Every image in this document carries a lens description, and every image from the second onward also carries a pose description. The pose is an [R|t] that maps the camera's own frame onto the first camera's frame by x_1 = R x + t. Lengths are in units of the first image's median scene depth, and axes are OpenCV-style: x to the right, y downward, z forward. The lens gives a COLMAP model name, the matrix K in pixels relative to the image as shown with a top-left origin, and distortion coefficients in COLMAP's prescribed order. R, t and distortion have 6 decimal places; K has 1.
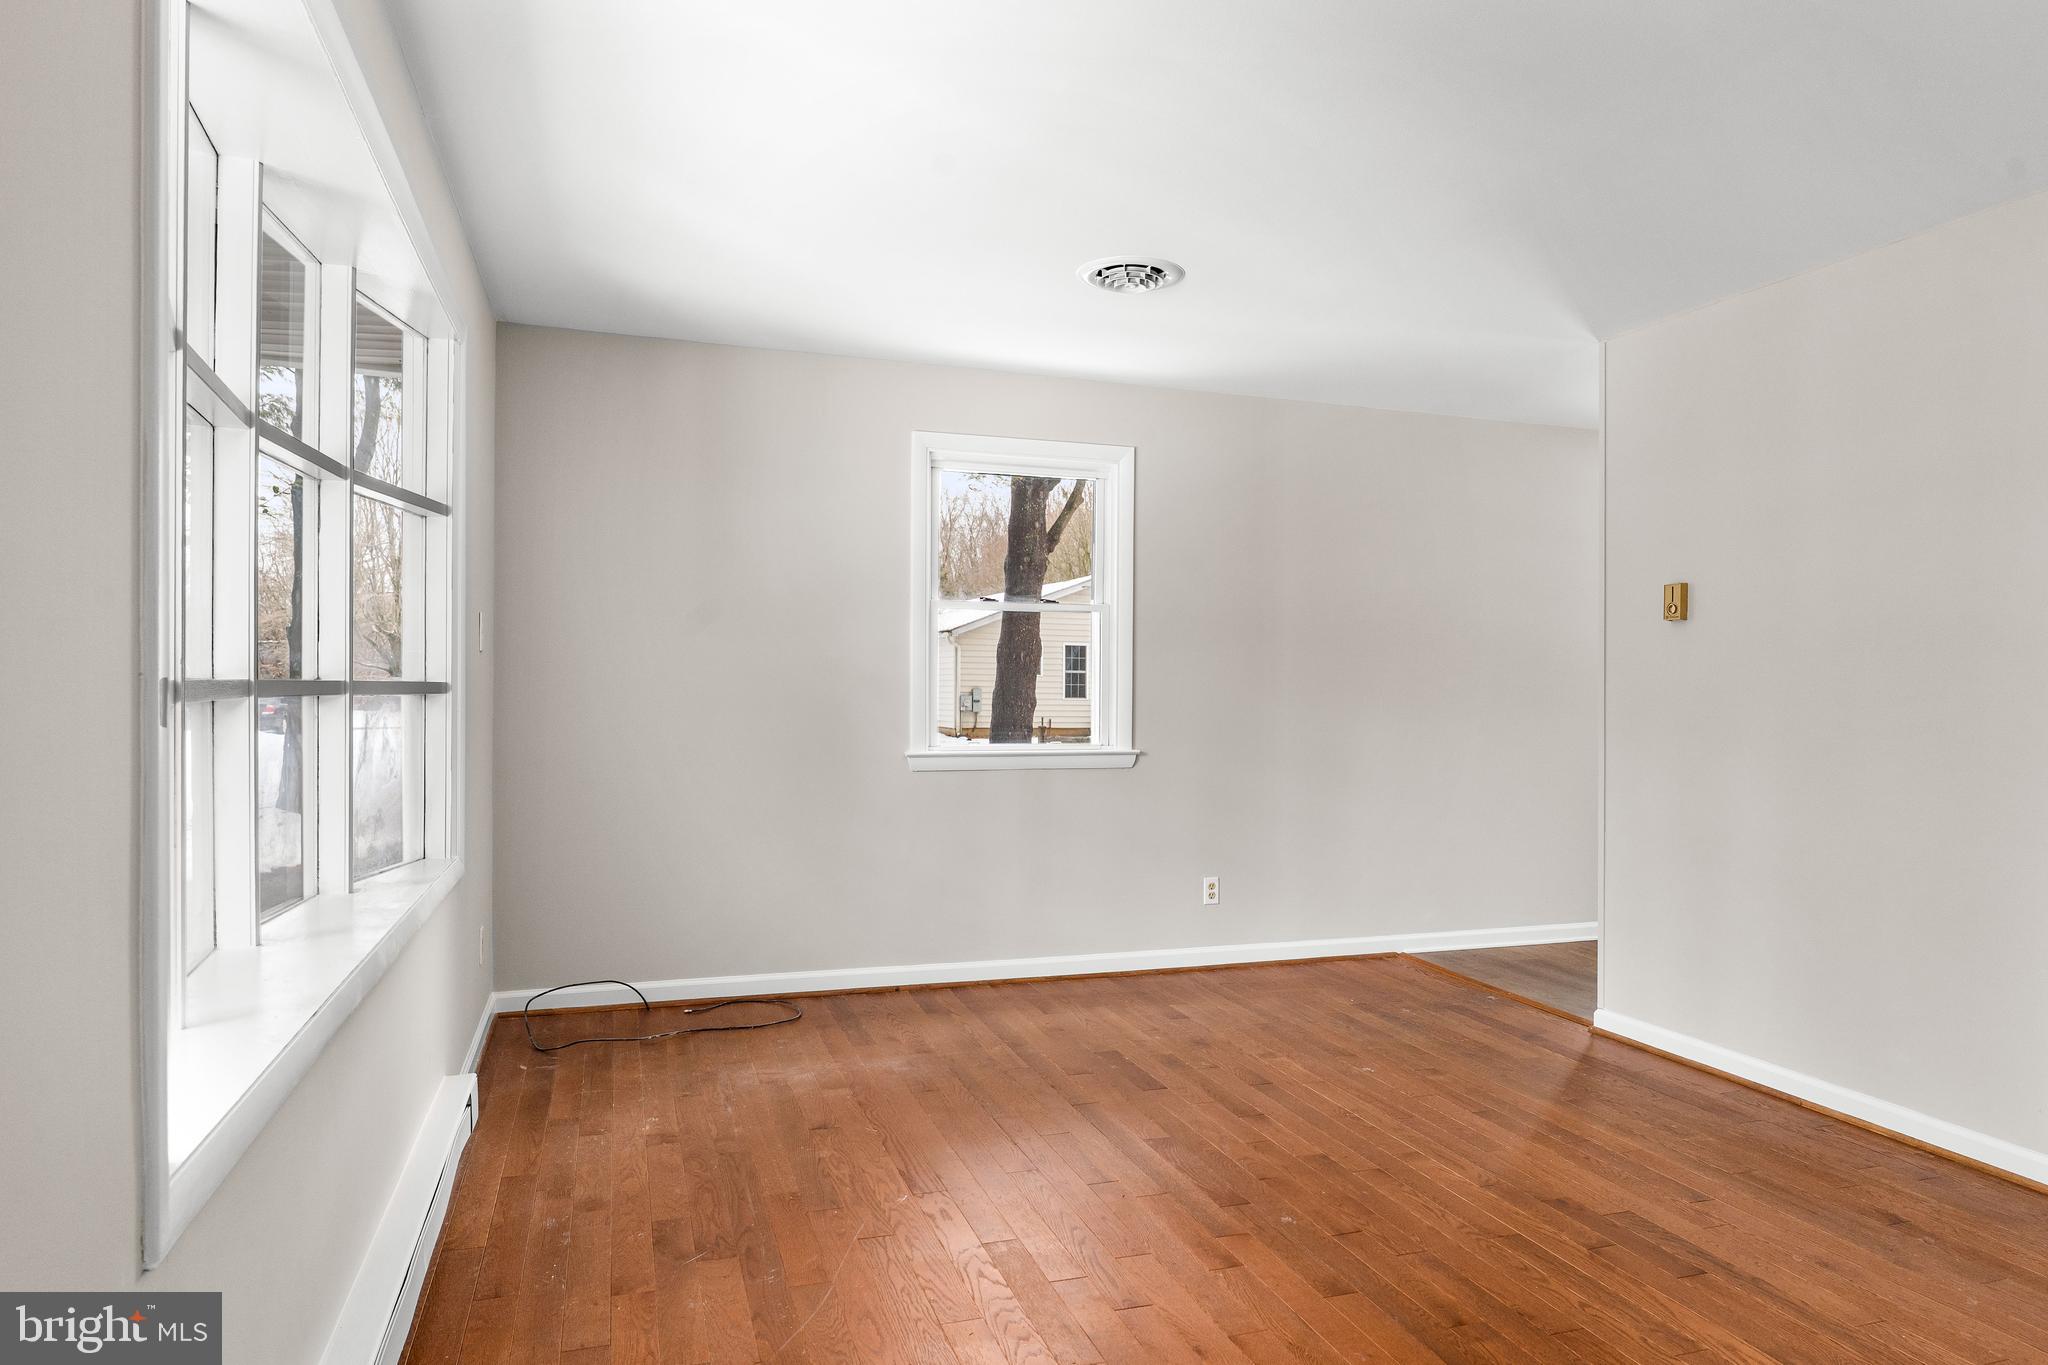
lens RADIAL K [[1263.5, 0, 1079.5], [0, 1263.5, 691.4], [0, 0, 1]] dist [-0.003874, -0.001526]
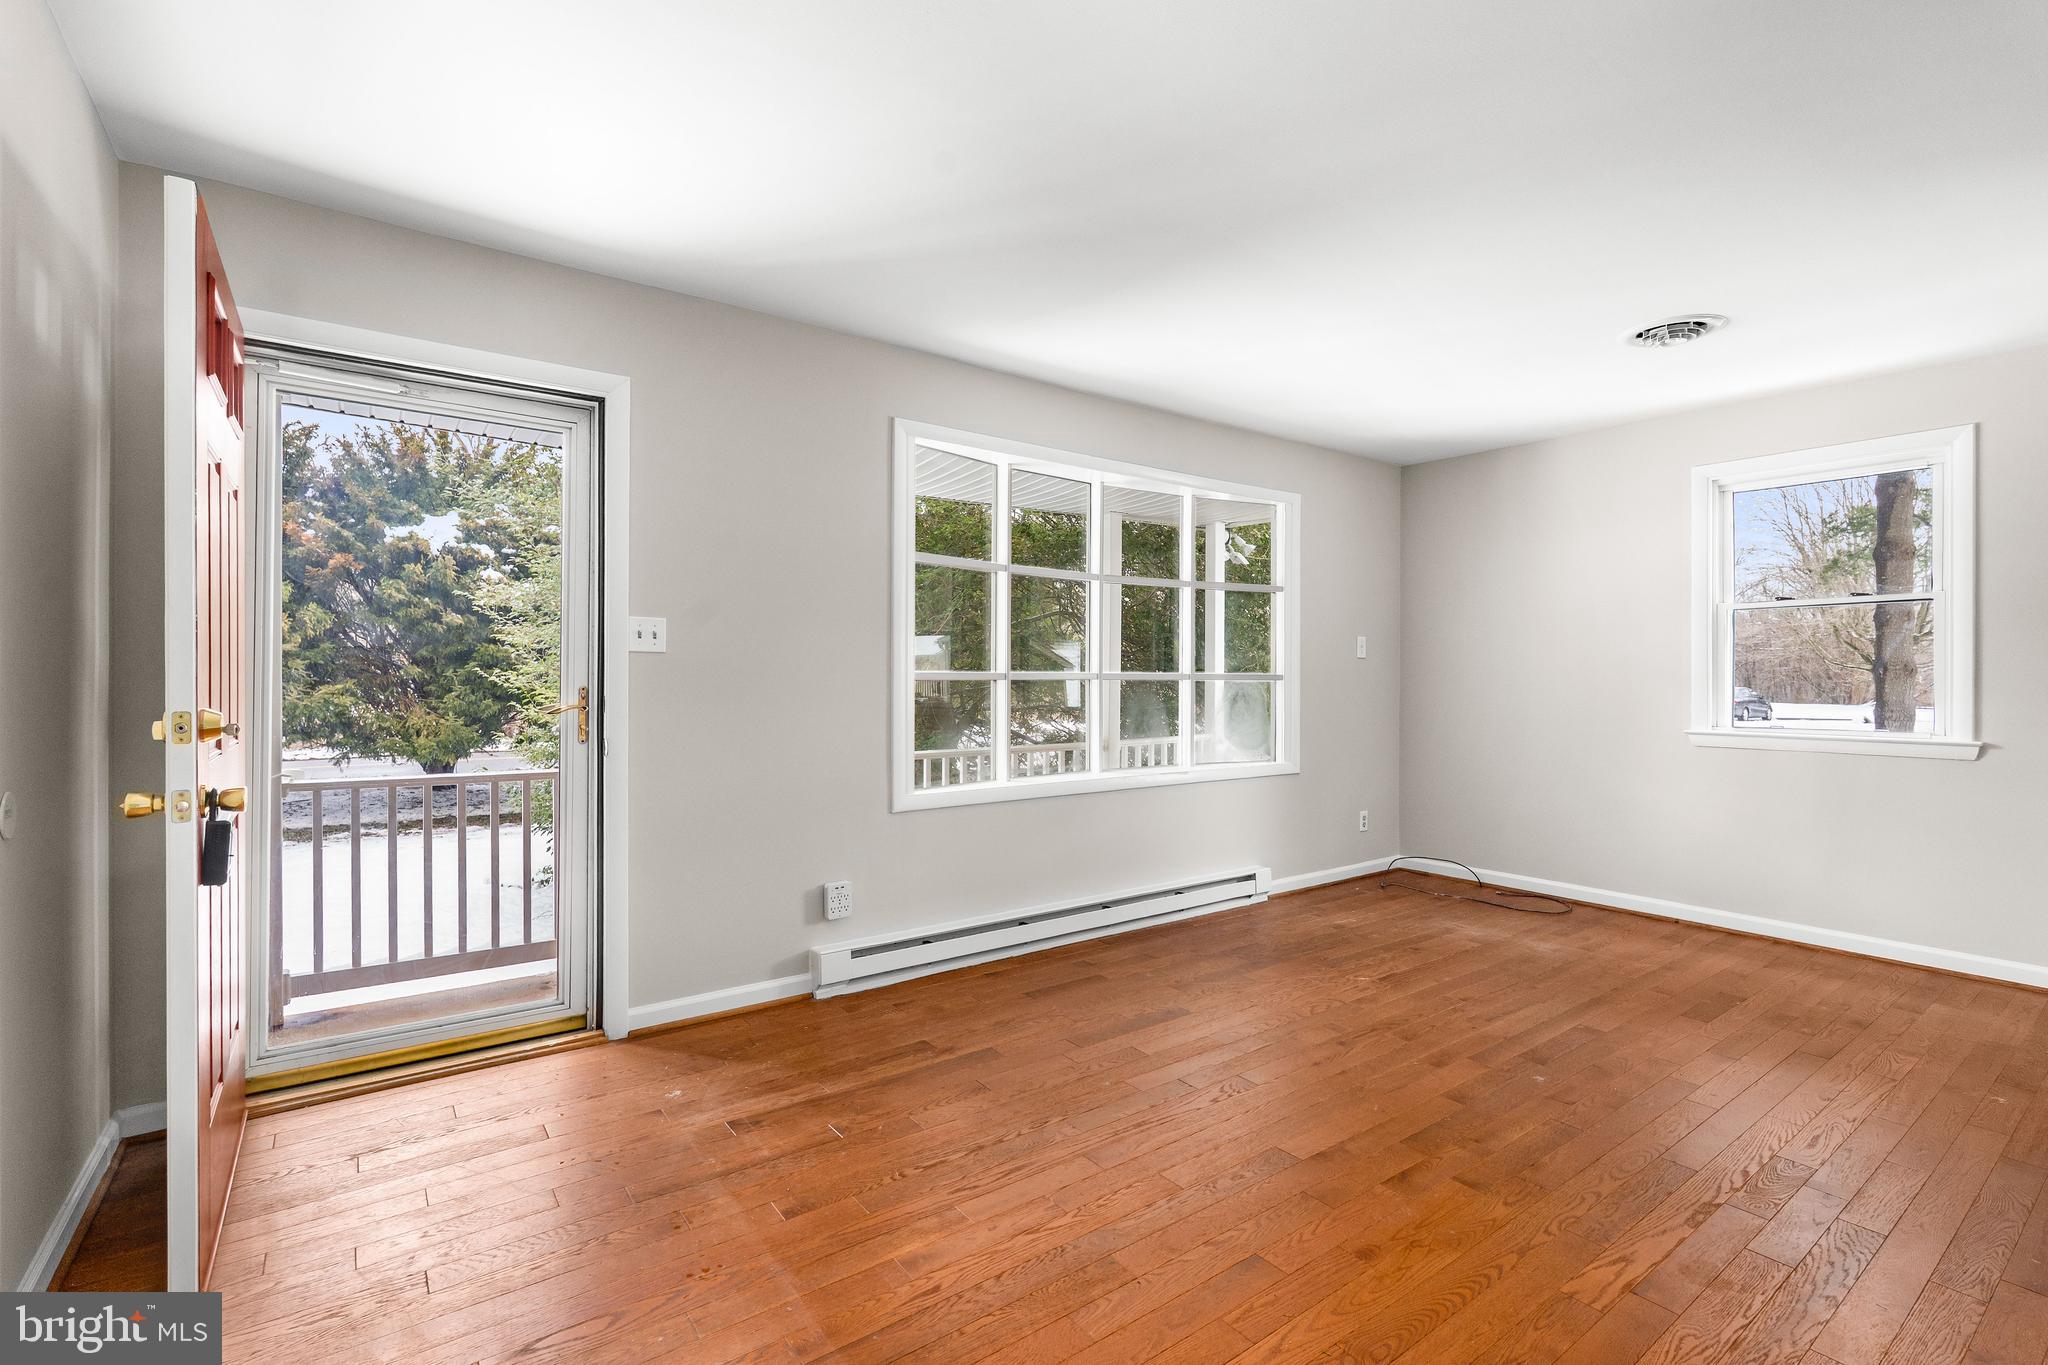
lens RADIAL K [[957.8, 0, 1022.3], [0, 957.8, 667.5], [0, 0, 1]] dist [-0.004749, 0.000386]
pose [[0.290652, -0.012971, -0.956741, 0.664074], [-0.005107, 0.999873, -0.015107, 0.006385], [0.956815, 0.009277, 0.290549, 0.134025]]
